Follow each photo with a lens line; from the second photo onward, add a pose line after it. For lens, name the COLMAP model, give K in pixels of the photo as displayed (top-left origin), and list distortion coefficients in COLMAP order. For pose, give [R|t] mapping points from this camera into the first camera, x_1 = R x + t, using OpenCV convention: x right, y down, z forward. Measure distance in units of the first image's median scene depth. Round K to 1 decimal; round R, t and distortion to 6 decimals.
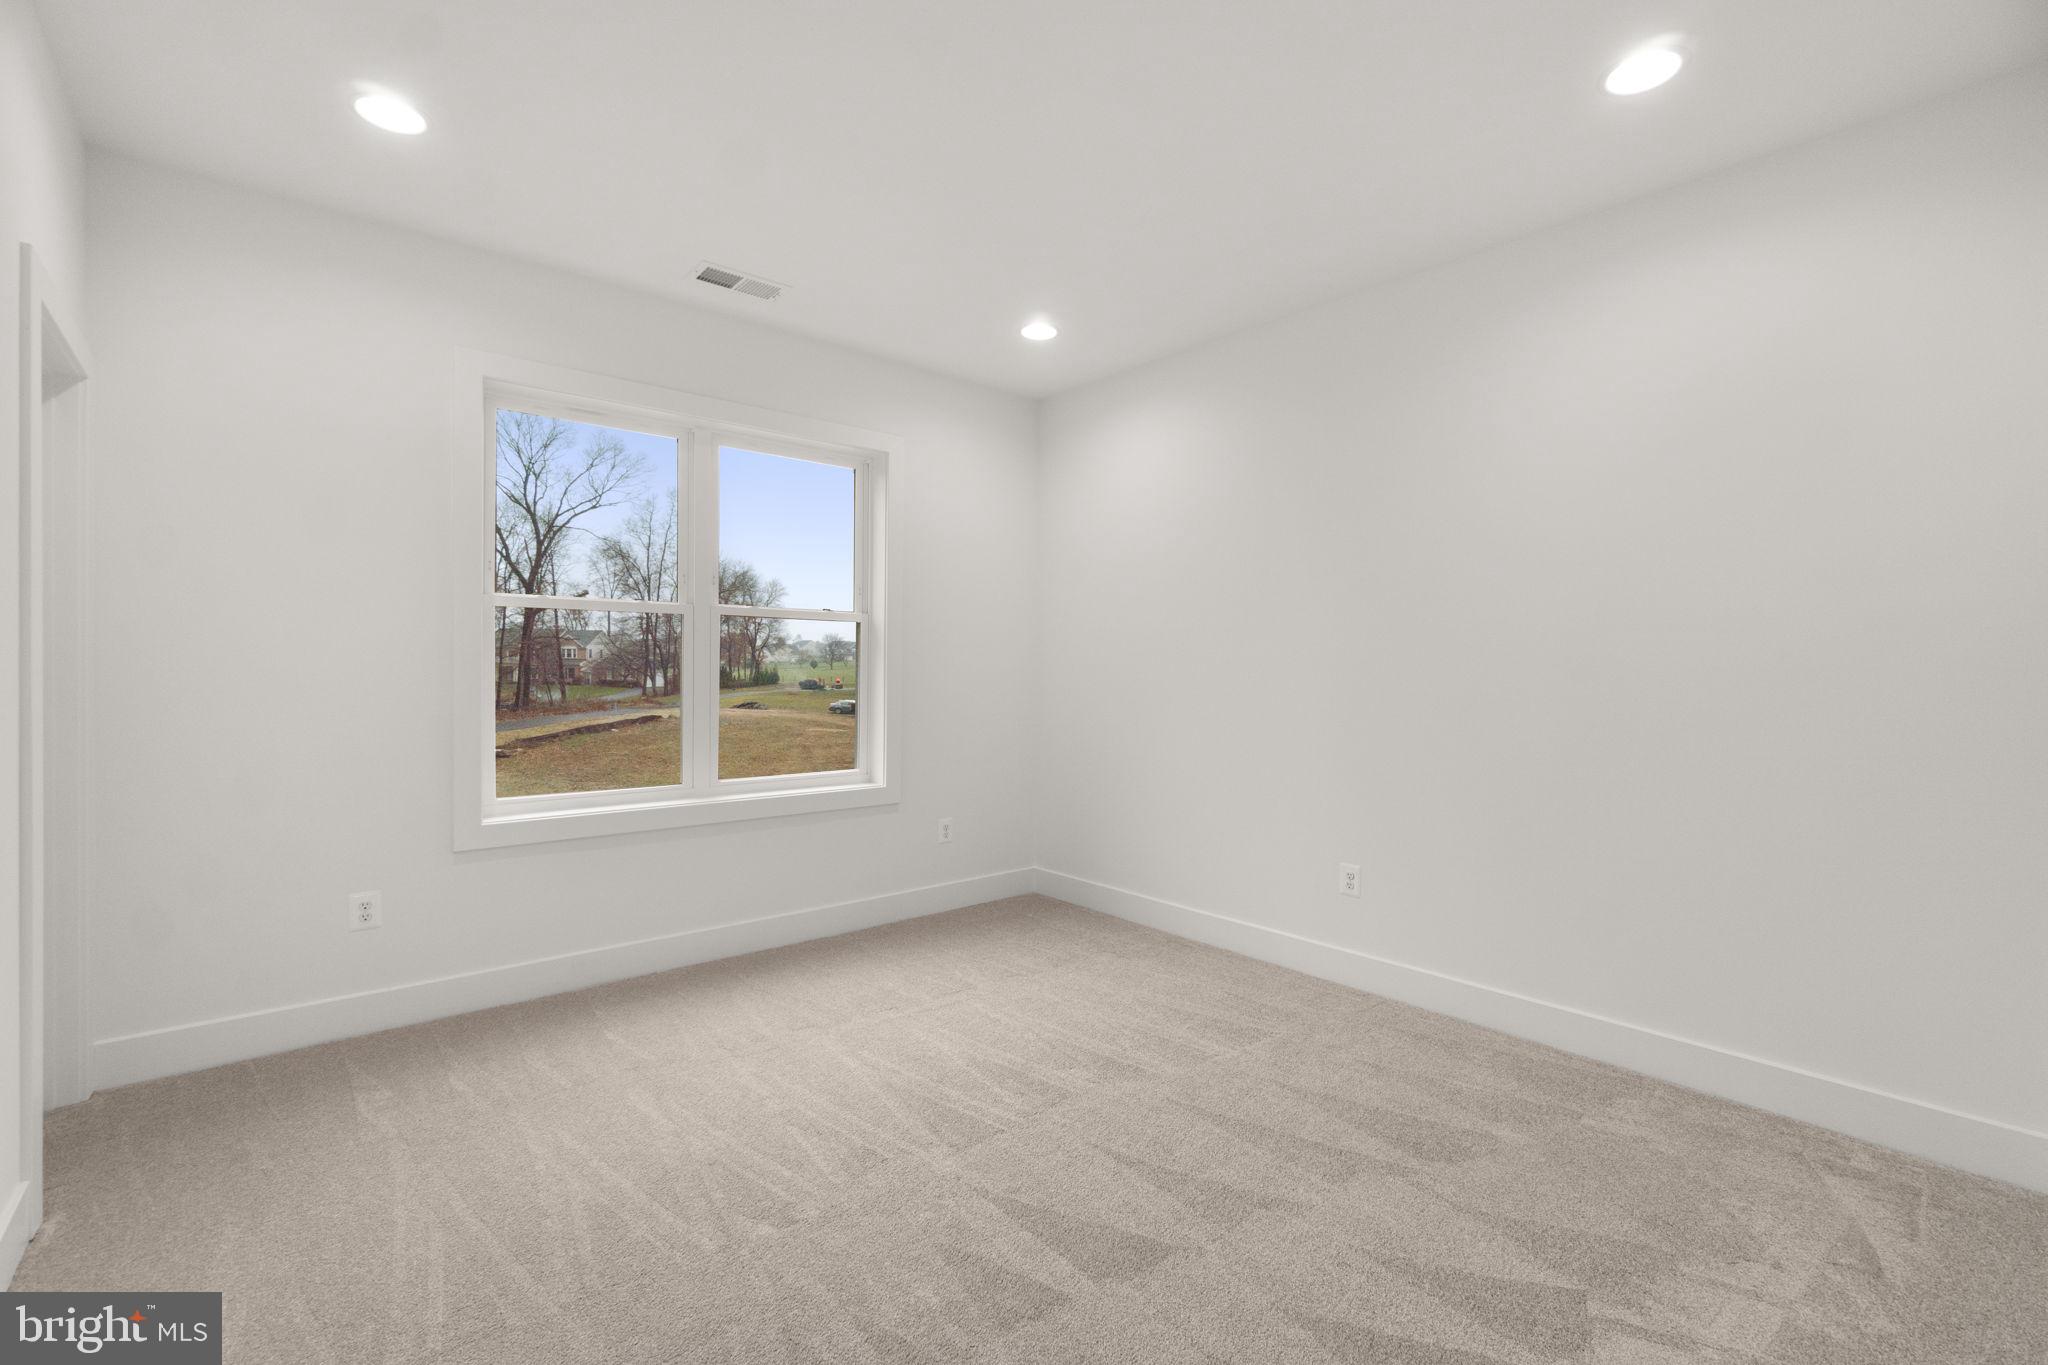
lens RADIAL K [[880.8, 0, 1025.1], [0, 880.8, 674.6], [0, 0, 1]] dist [-0.001636, -0.000241]
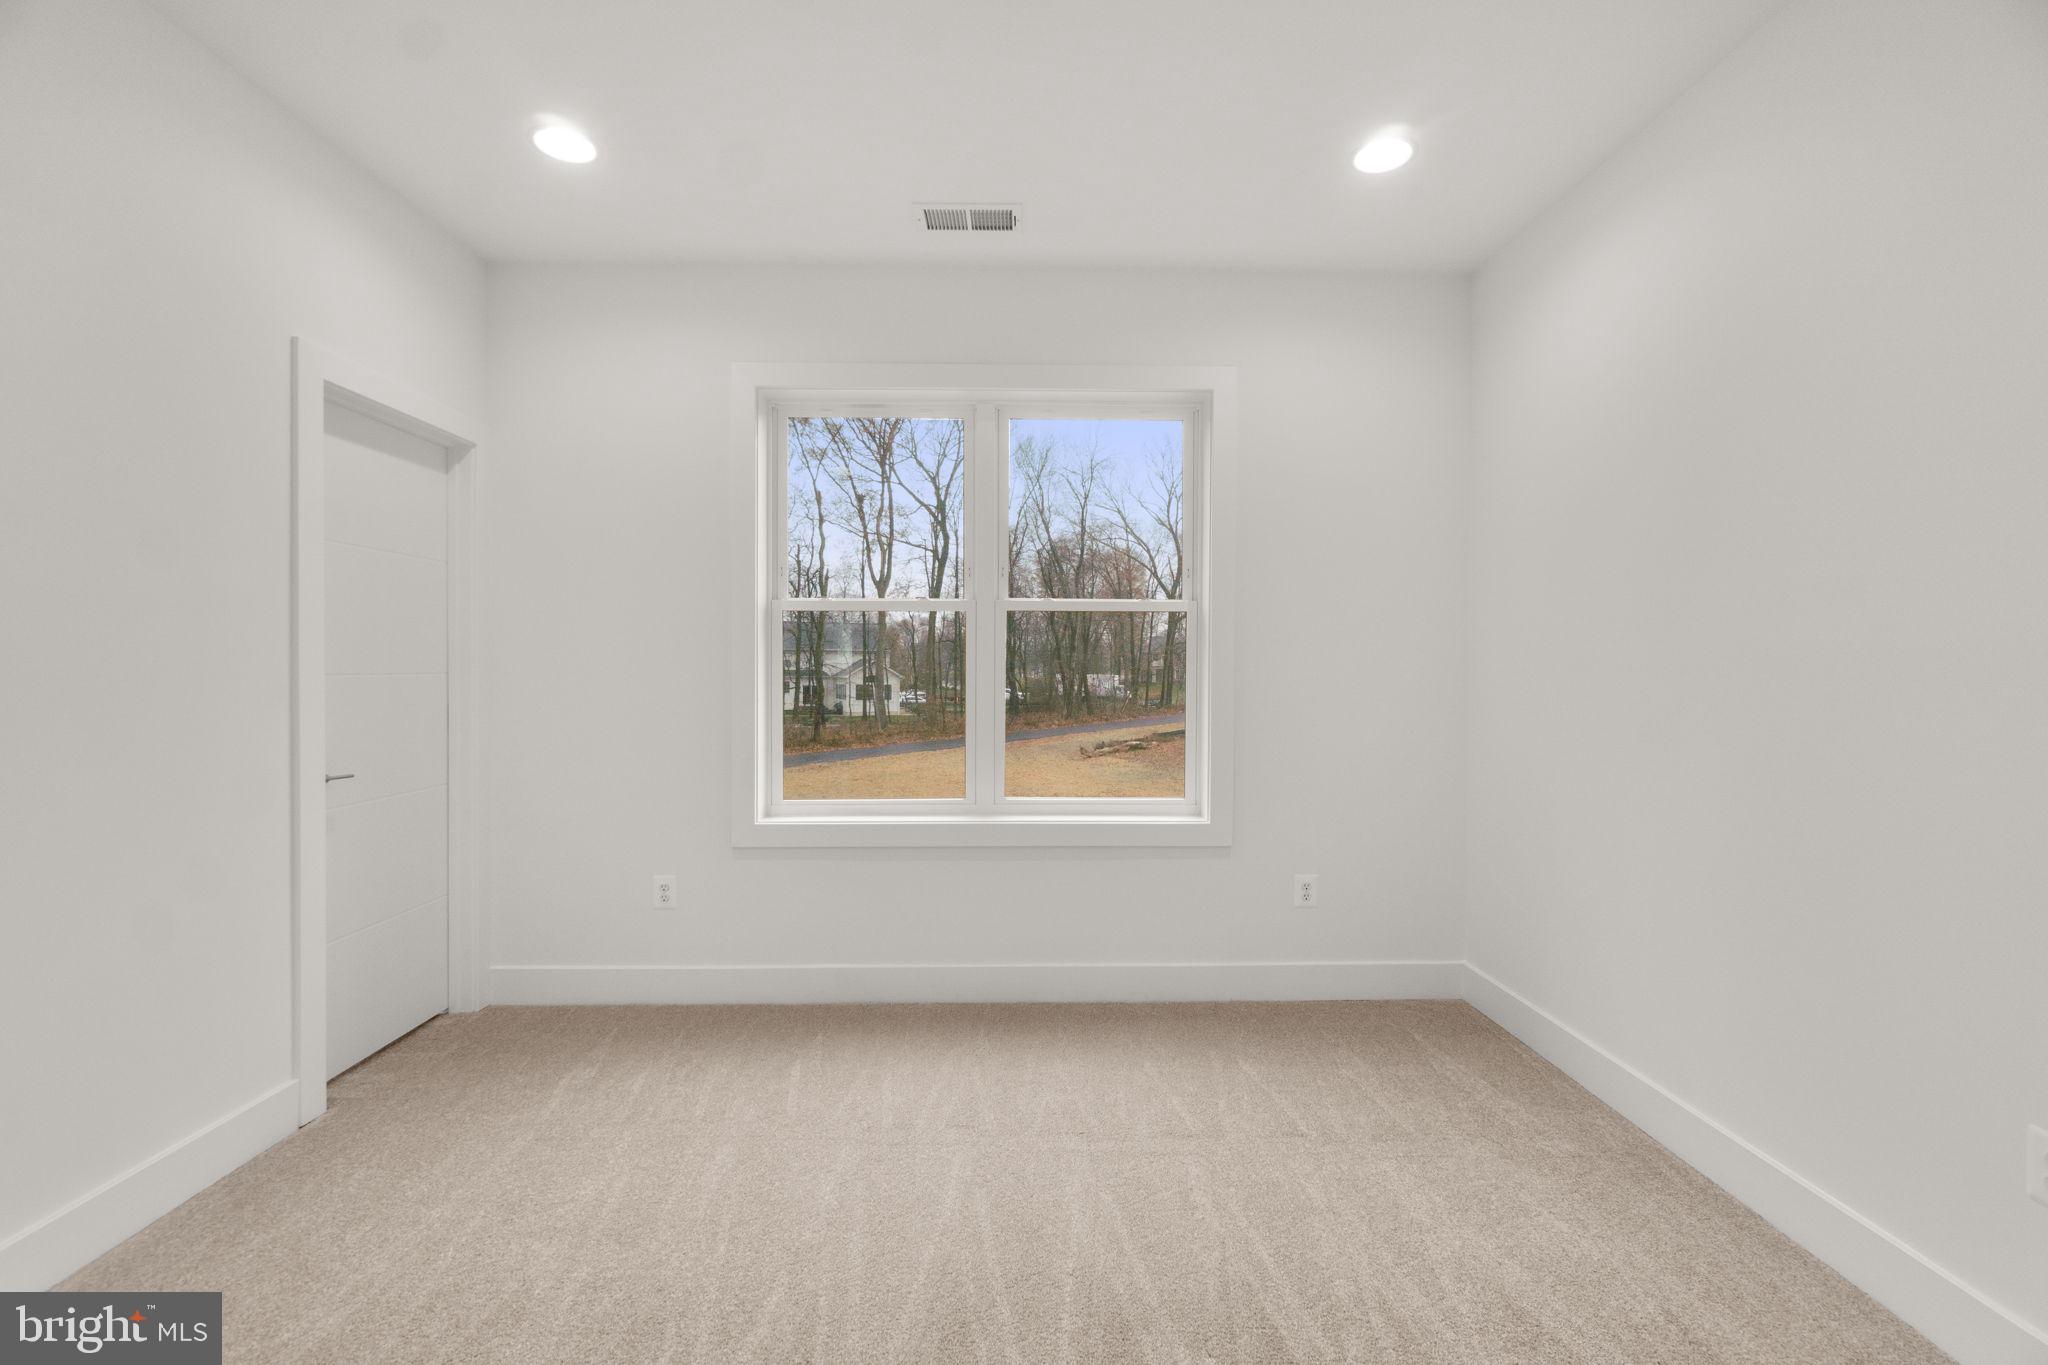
lens RADIAL K [[880.8, 0, 1038.3], [0, 880.8, 675.8], [0, 0, 1]] dist [-0.001636, -0.000241]
pose [[0.773302, 0.000251, -0.634038, 0.237541], [-0.000817, 0.999999, -0.000601, -0.001636], [0.634037, 0.000983, 0.773302, 0.340271]]
